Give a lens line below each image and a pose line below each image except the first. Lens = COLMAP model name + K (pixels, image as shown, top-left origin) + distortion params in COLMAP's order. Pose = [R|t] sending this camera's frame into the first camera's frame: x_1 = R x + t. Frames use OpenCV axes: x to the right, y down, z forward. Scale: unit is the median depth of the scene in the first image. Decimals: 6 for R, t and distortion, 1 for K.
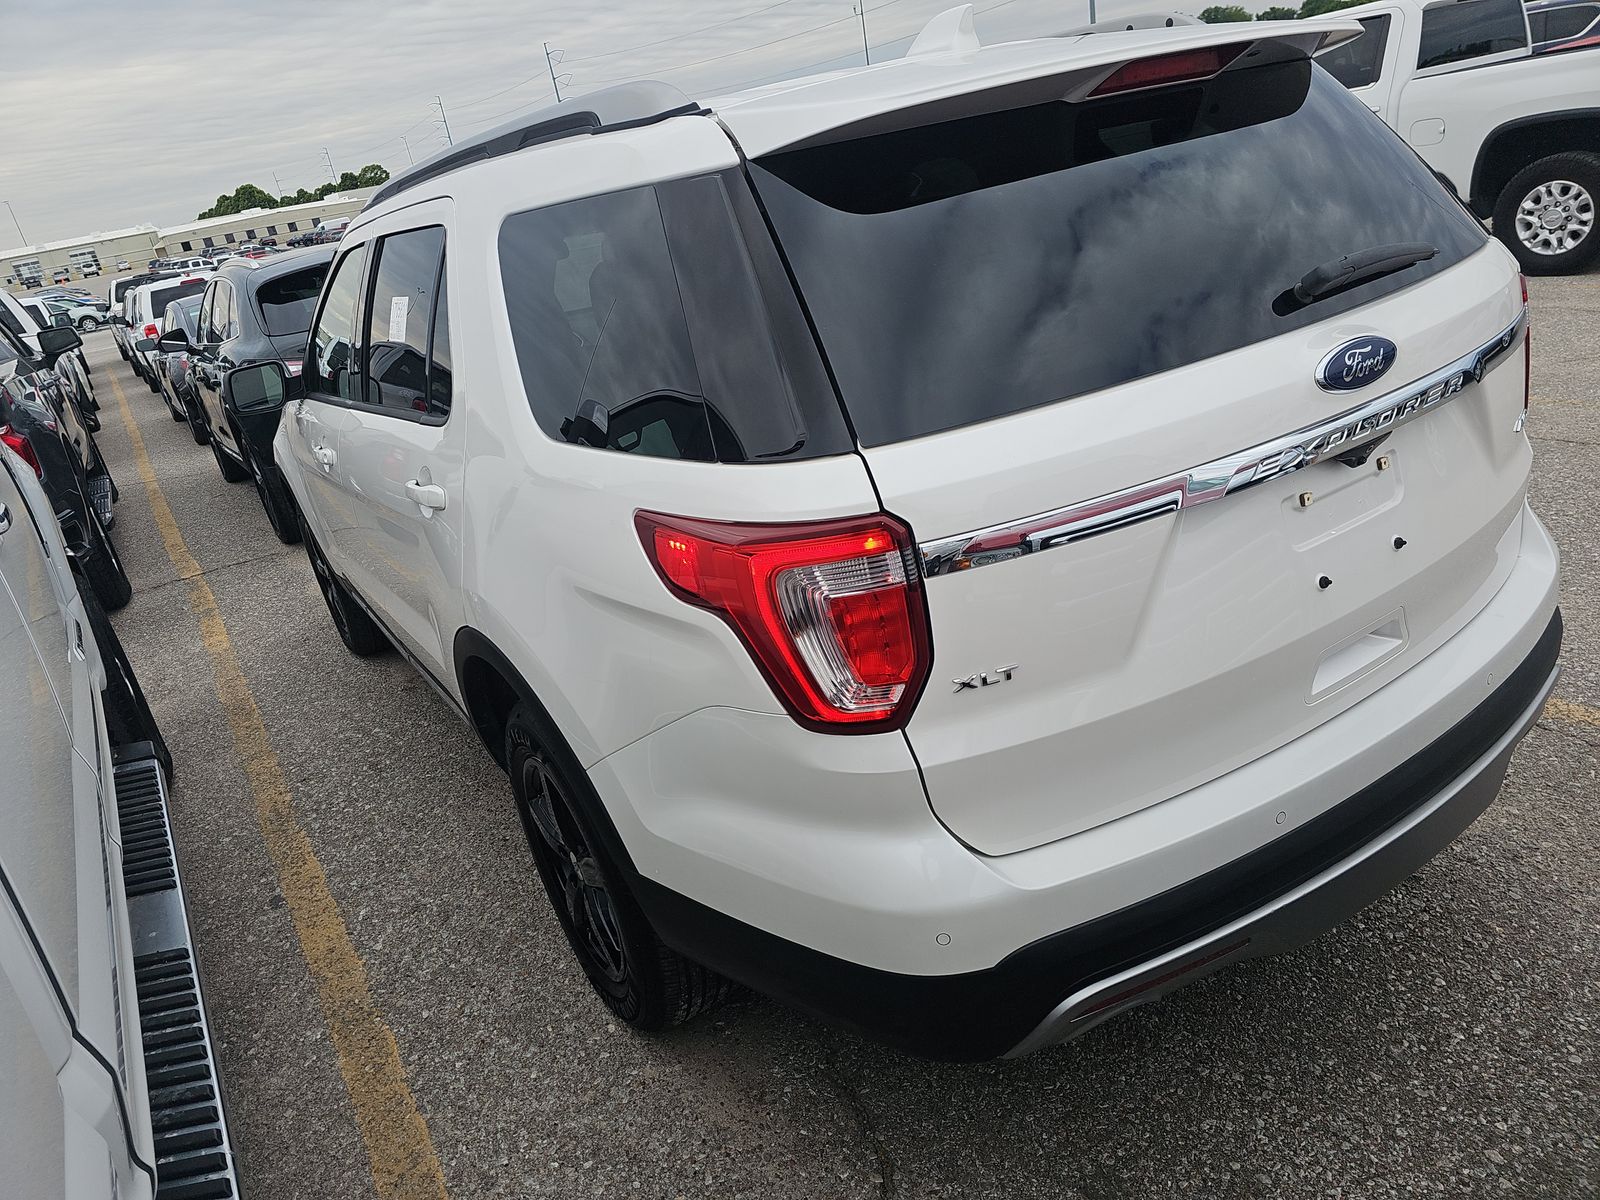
lens RADIAL K [[1056.9, 0, 795.5], [0, 1056.9, 603.7], [0, 0, 1]] dist [0.050796, -0.052974]
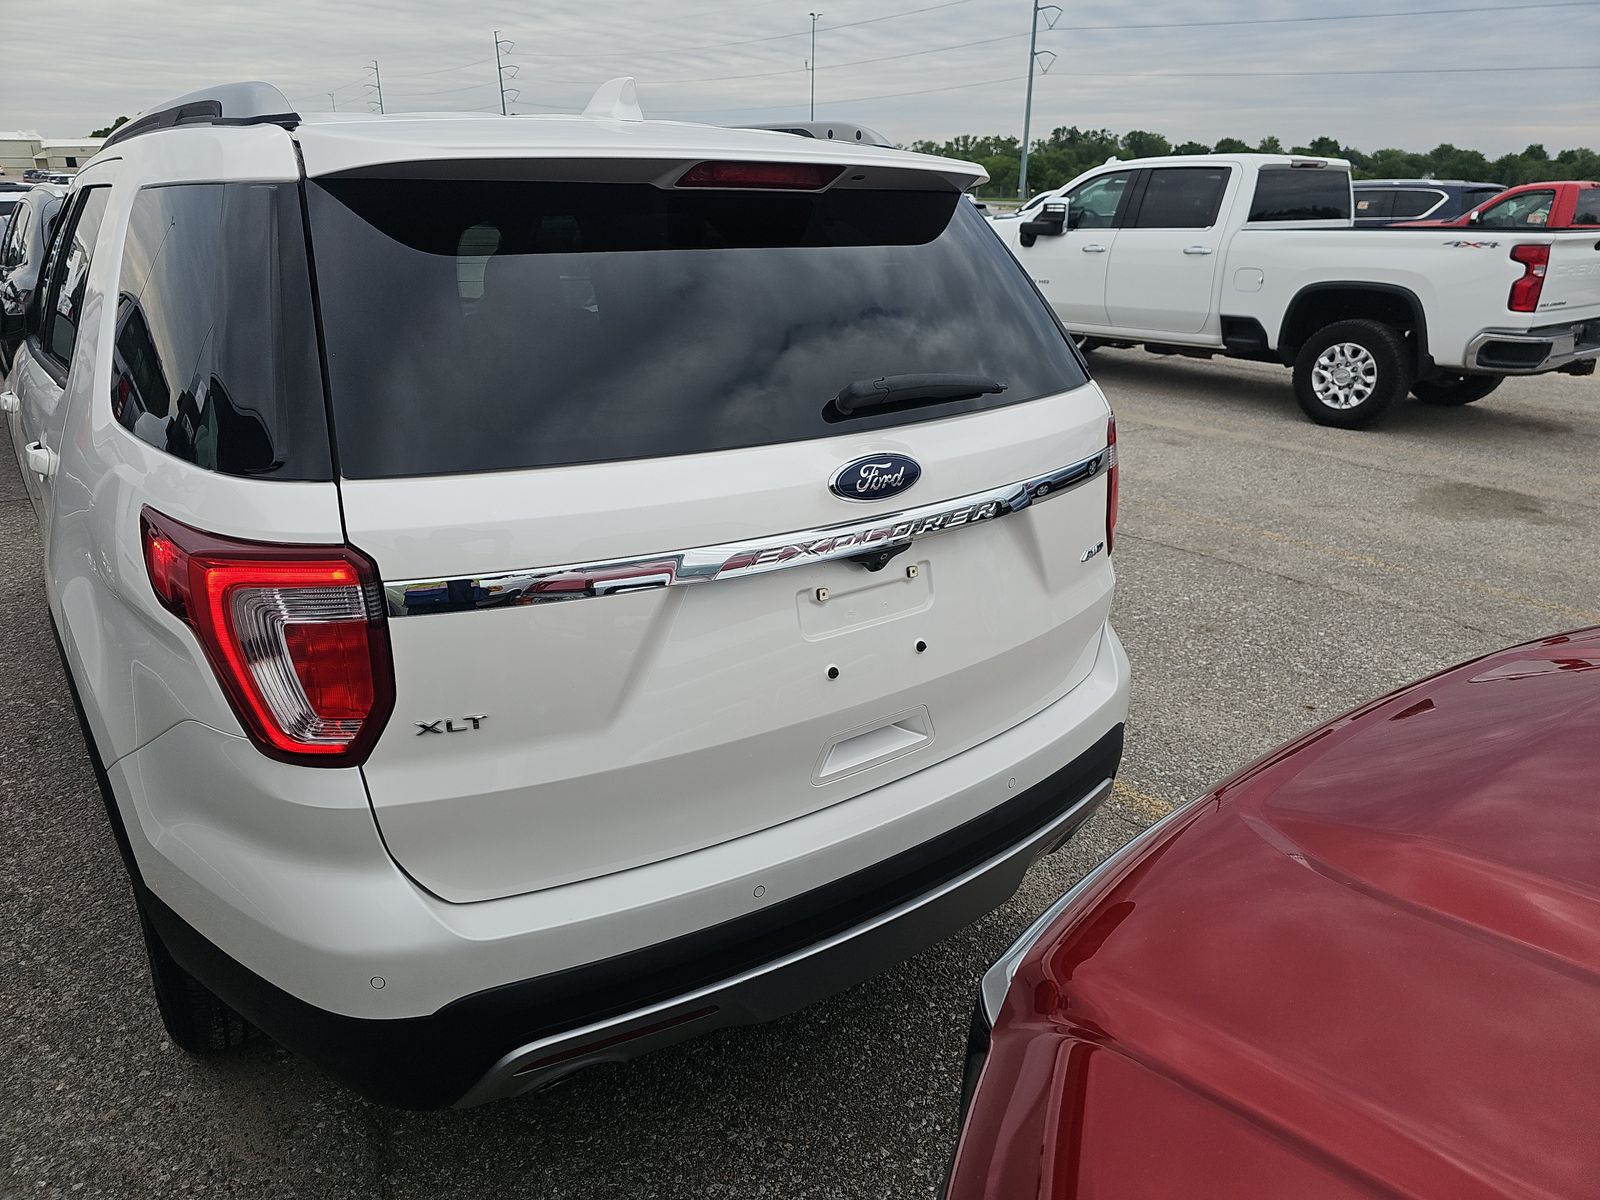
lens RADIAL K [[1056.9, 0, 797.3], [0, 1056.9, 599.0], [0, 0, 1]] dist [0.050796, -0.052974]
pose [[0.981230, 0.140760, 0.131810, 0.253241], [-0.135628, 0.989636, -0.047186, -0.031665], [-0.137086, 0.028423, 0.990151, -0.034473]]
